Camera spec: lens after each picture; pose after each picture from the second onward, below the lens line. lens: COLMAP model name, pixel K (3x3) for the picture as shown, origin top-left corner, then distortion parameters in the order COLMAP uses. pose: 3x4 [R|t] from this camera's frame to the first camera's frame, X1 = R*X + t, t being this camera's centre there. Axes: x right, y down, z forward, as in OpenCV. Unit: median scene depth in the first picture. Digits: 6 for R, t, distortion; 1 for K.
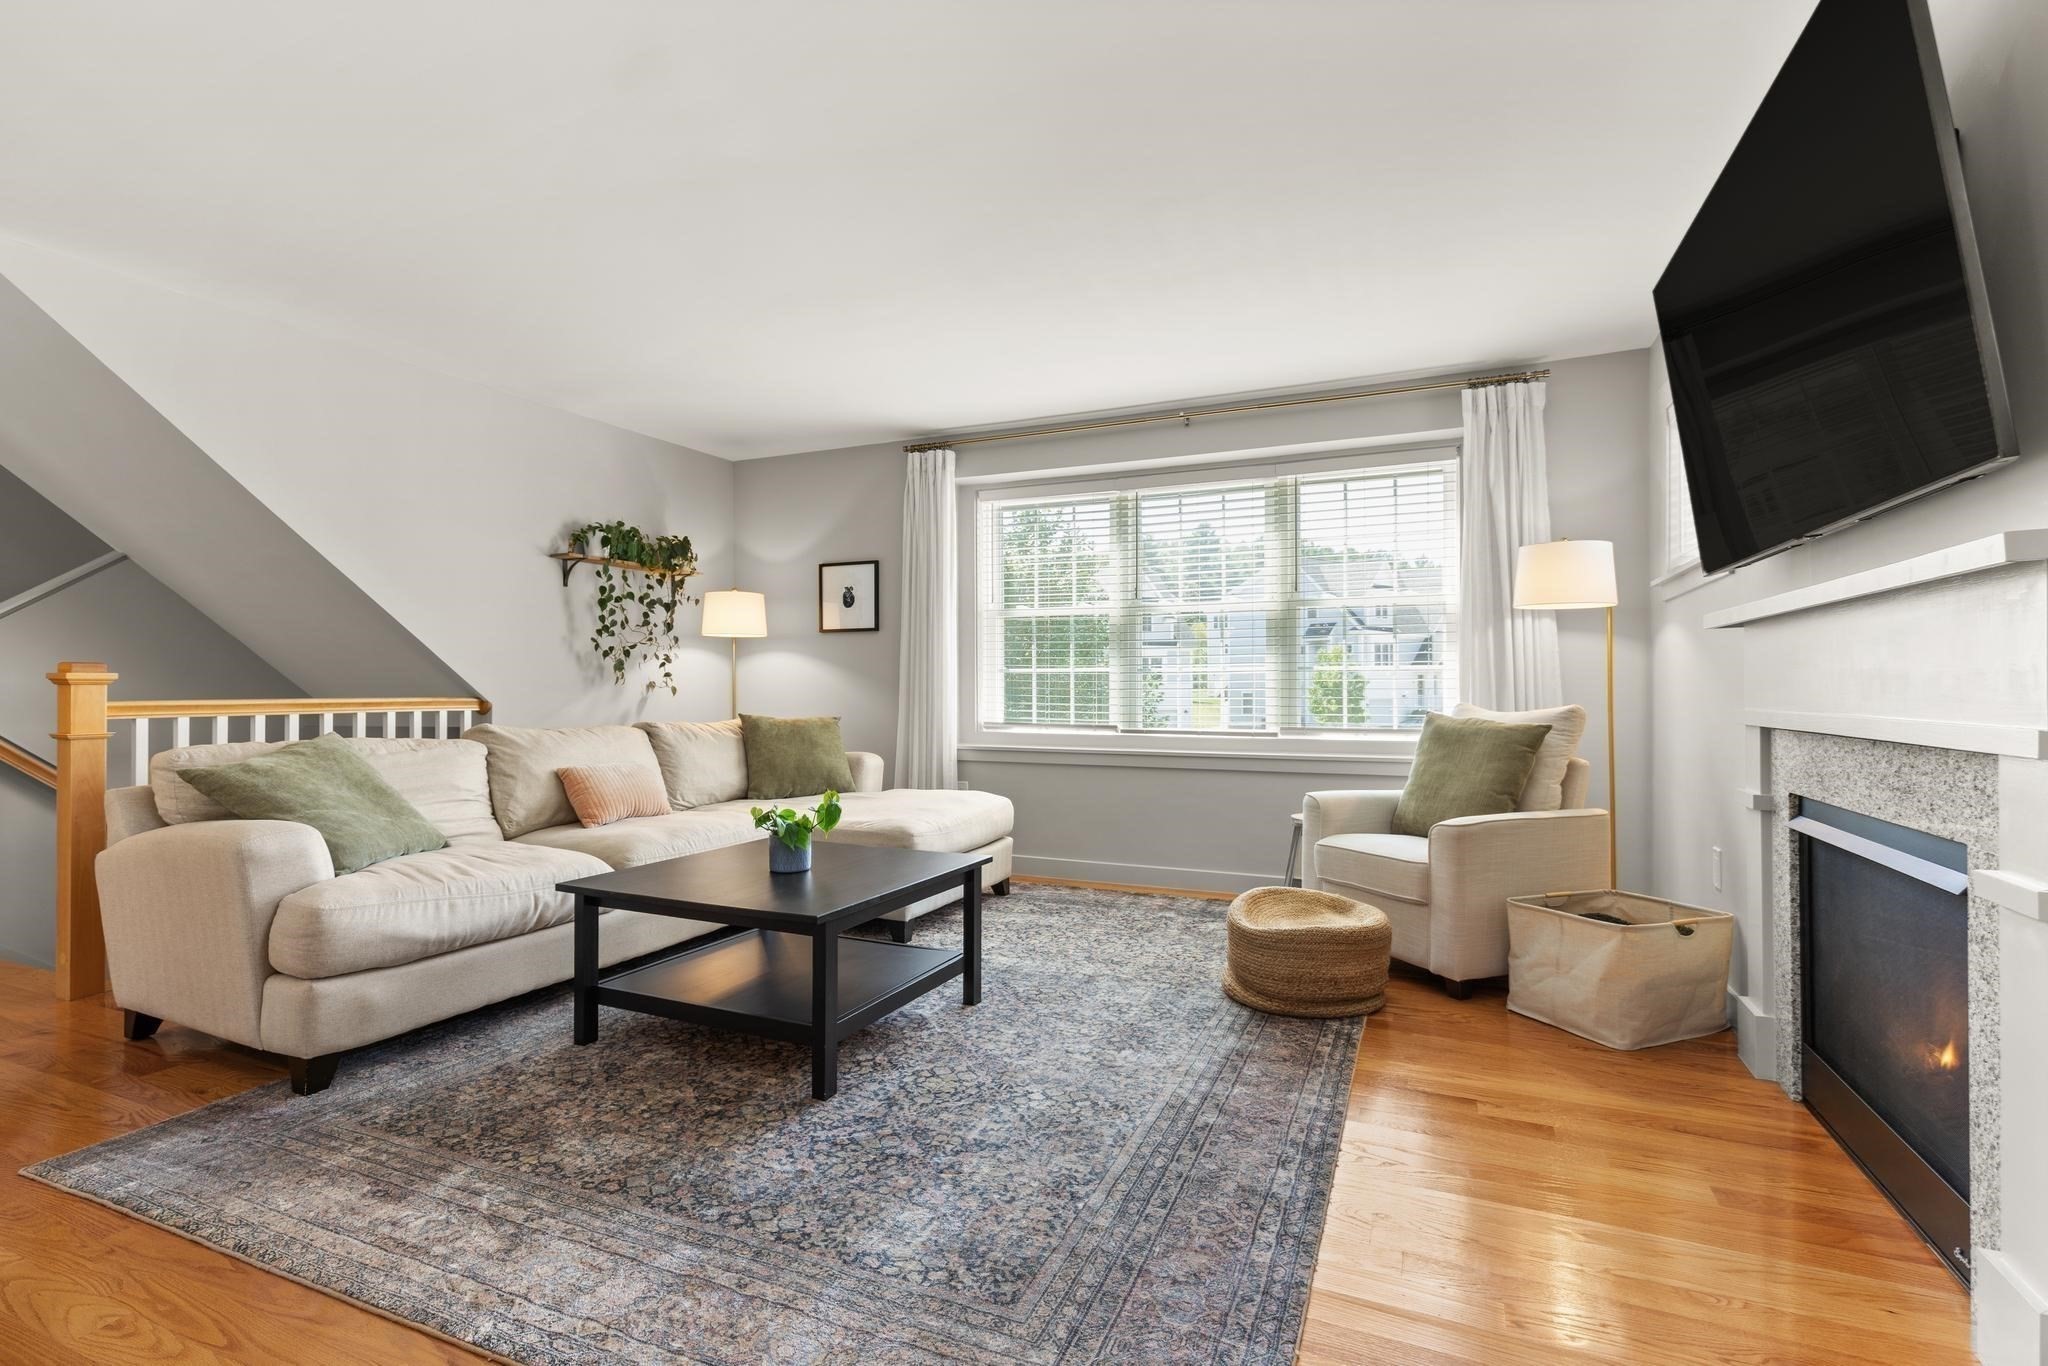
lens RADIAL K [[940.8, 0, 1024.0], [0, 940.8, 683.0], [0, 0, 1]] dist [0.015305, -0.008817]
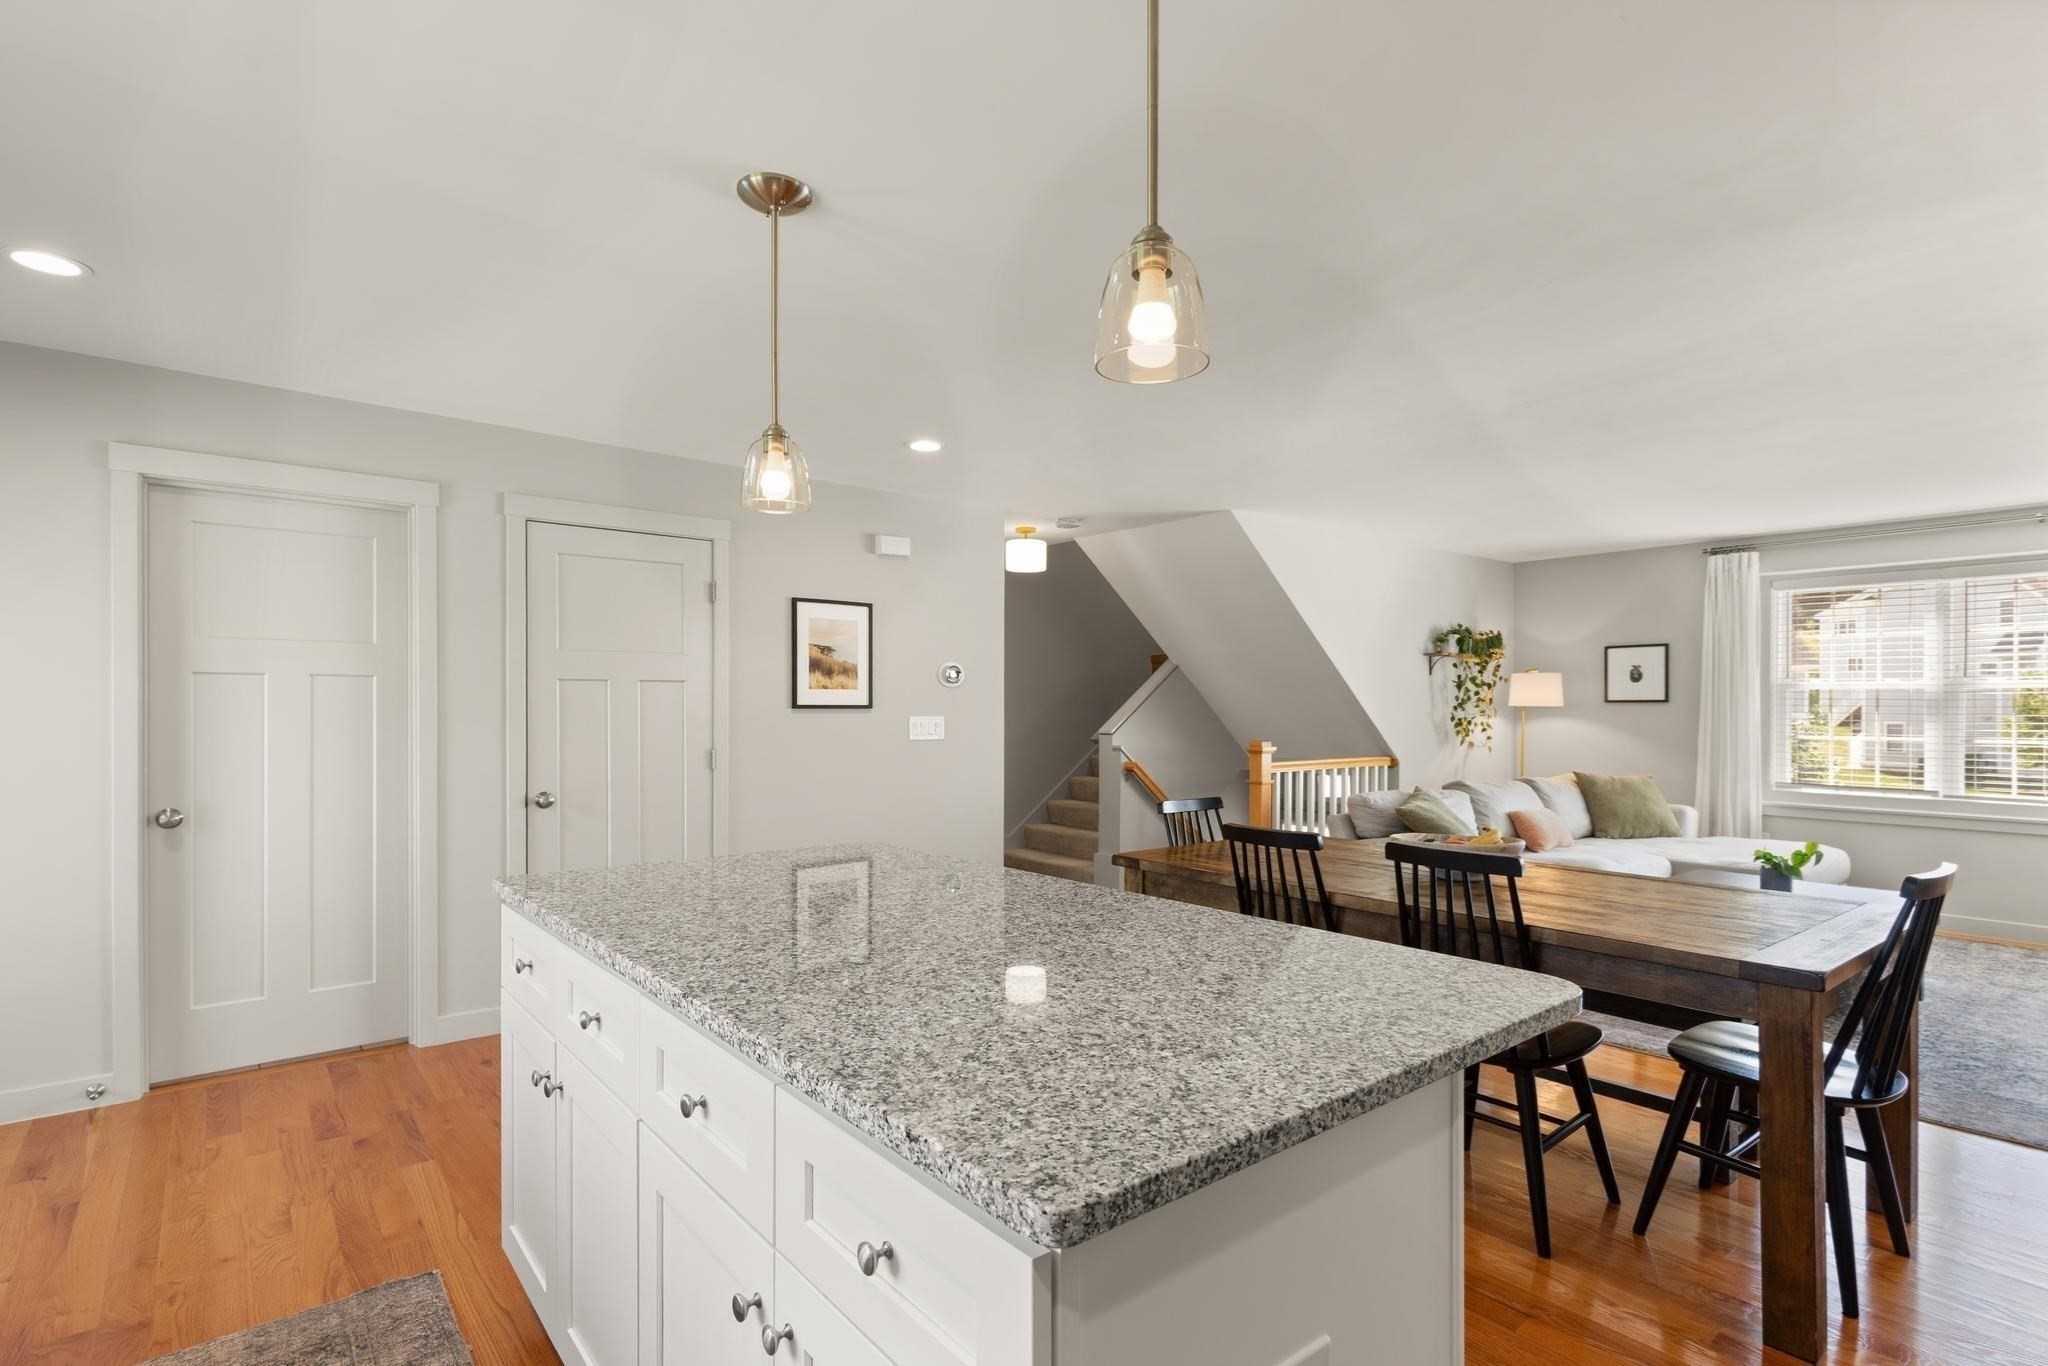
lens RADIAL K [[995.1, 0, 1043.8], [0, 995.1, 716.9], [0, 0, 1]] dist [0.011087, -0.001109]
pose [[0.898287, 0.007523, -0.439344, -0.345491], [-0.002272, 0.999920, 0.012476, -0.056959], [0.439402, -0.010209, 0.898232, -0.546747]]
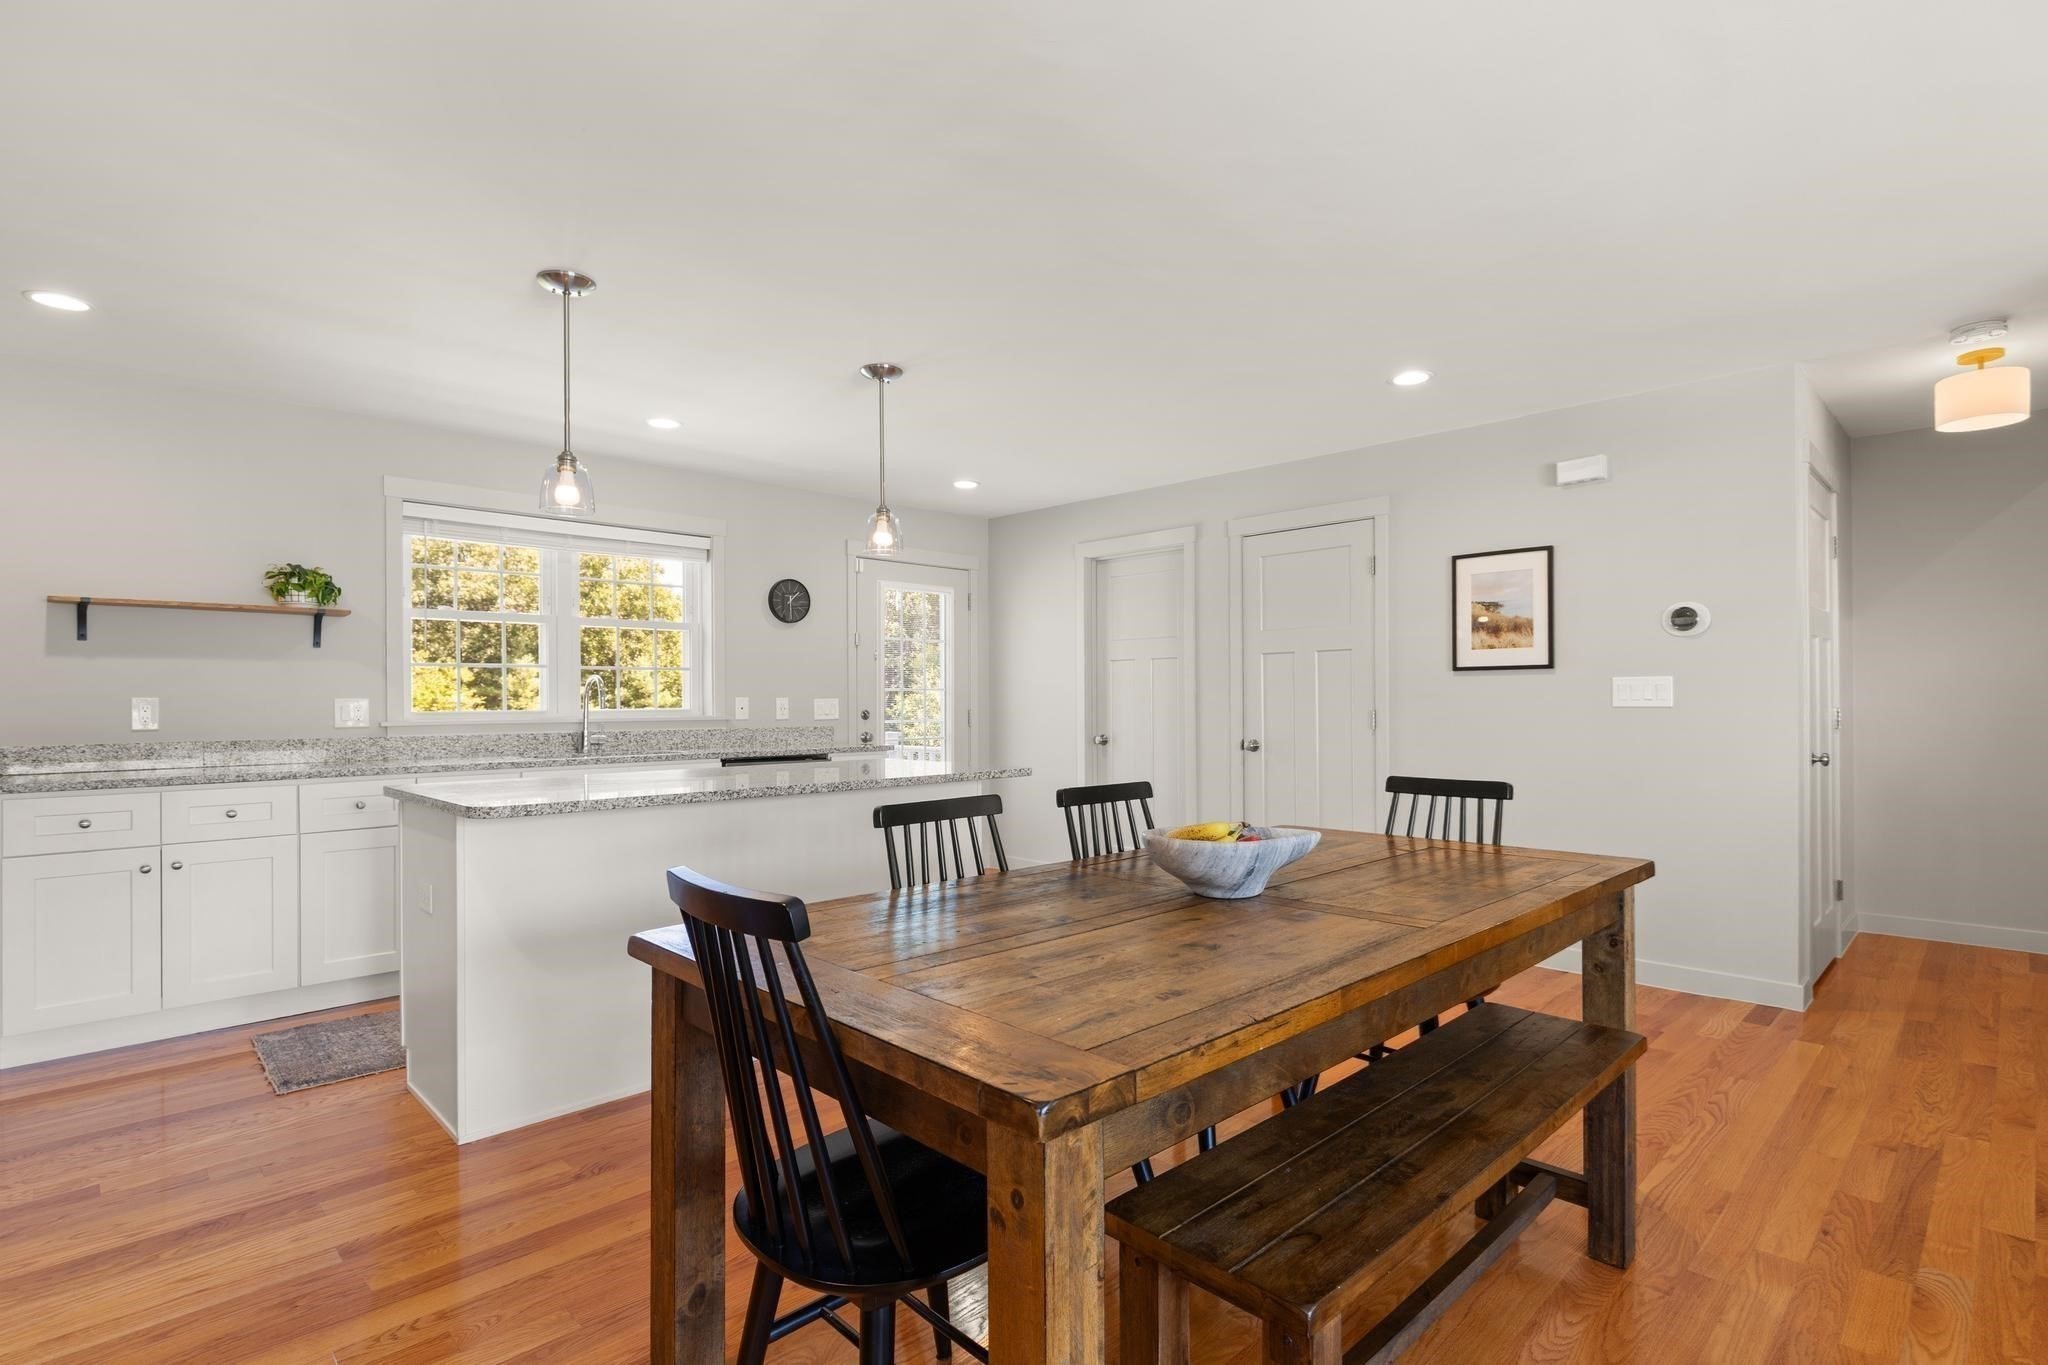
lens RADIAL K [[994.3, 0, 1036.8], [0, 994.3, 692.6], [0, 0, 1]] dist [-0.003840, -0.000586]
pose [[-0.361747, -0.001186, -0.932276, 0.023574], [0.011319, 0.999920, -0.005664, -0.031183], [0.932208, -0.012601, -0.361705, 0.192437]]
